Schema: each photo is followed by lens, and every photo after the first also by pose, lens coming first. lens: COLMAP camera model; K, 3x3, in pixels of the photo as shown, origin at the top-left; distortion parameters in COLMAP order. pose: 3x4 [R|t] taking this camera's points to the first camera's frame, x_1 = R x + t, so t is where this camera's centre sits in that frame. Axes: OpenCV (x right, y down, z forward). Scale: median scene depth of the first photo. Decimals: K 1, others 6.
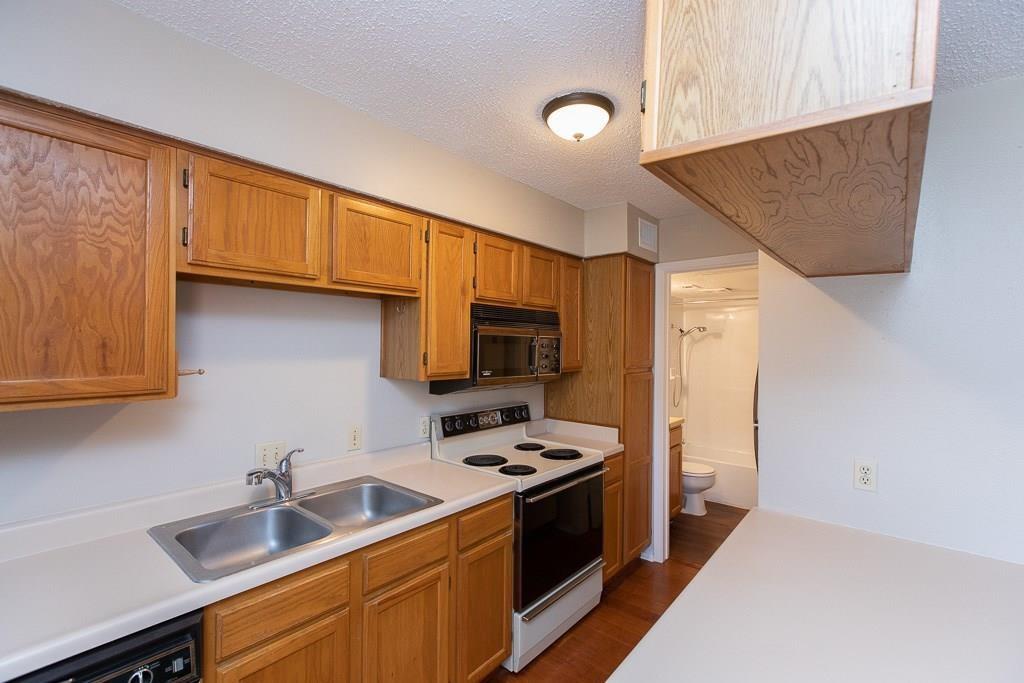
lens RADIAL K [[452.6, 0, 512.0], [0, 452.6, 341.5], [0, 0, 1]] dist [-0.002399, 0.000230]
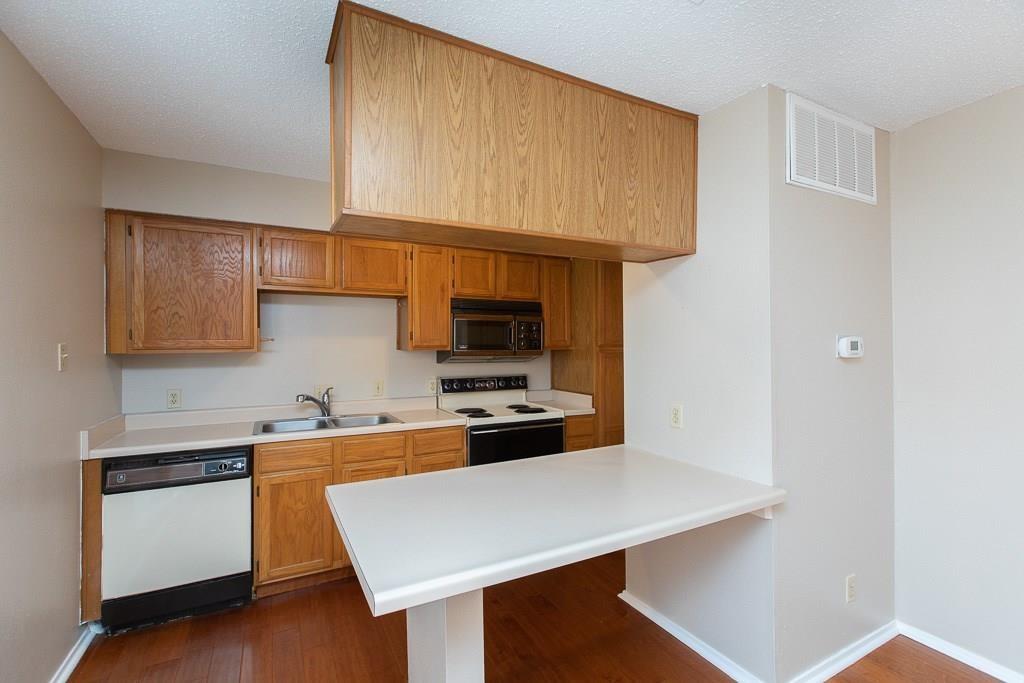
lens RADIAL K [[459.5, 0, 512.0], [0, 459.5, 341.5], [0, 0, 1]] dist [-0.002127, -0.000083]
pose [[0.928805, -0.018125, -0.370125, 0.645291], [0.016596, 0.999836, -0.007316, 0.068863], [0.370197, 0.000652, 0.928953, -0.289839]]
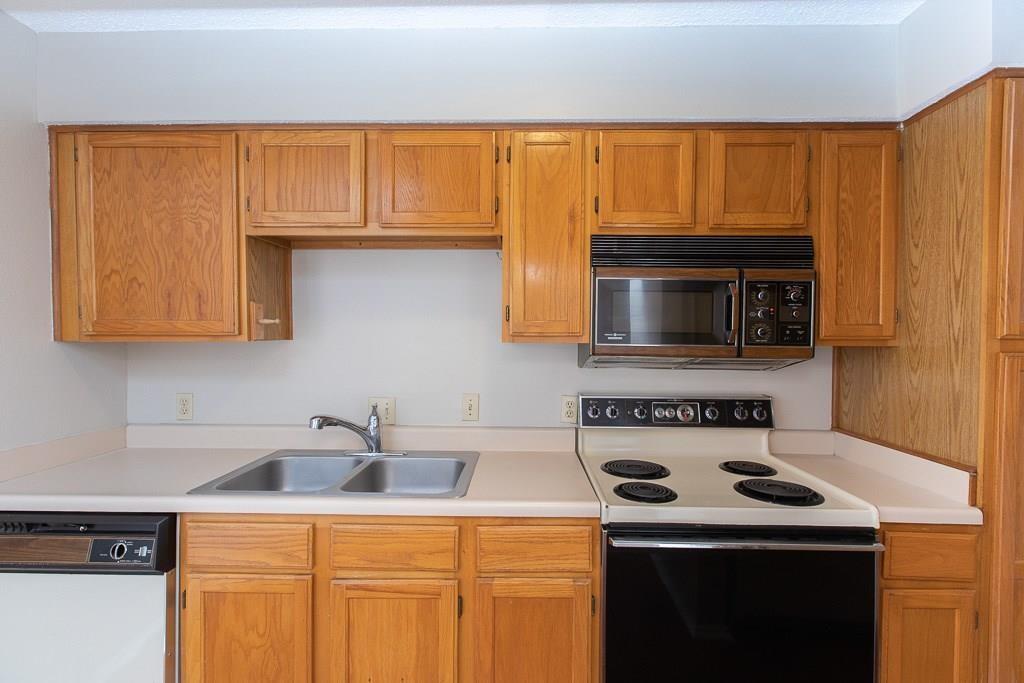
lens RADIAL K [[459.5, 0, 512.0], [0, 459.5, 341.5], [0, 0, 1]] dist [-0.002127, -0.000083]
pose [[0.631035, 0.005364, -0.775736, 0.392138], [0.006074, 0.999911, 0.011855, 0.070705], [0.775731, -0.012193, 0.630946, 0.473887]]
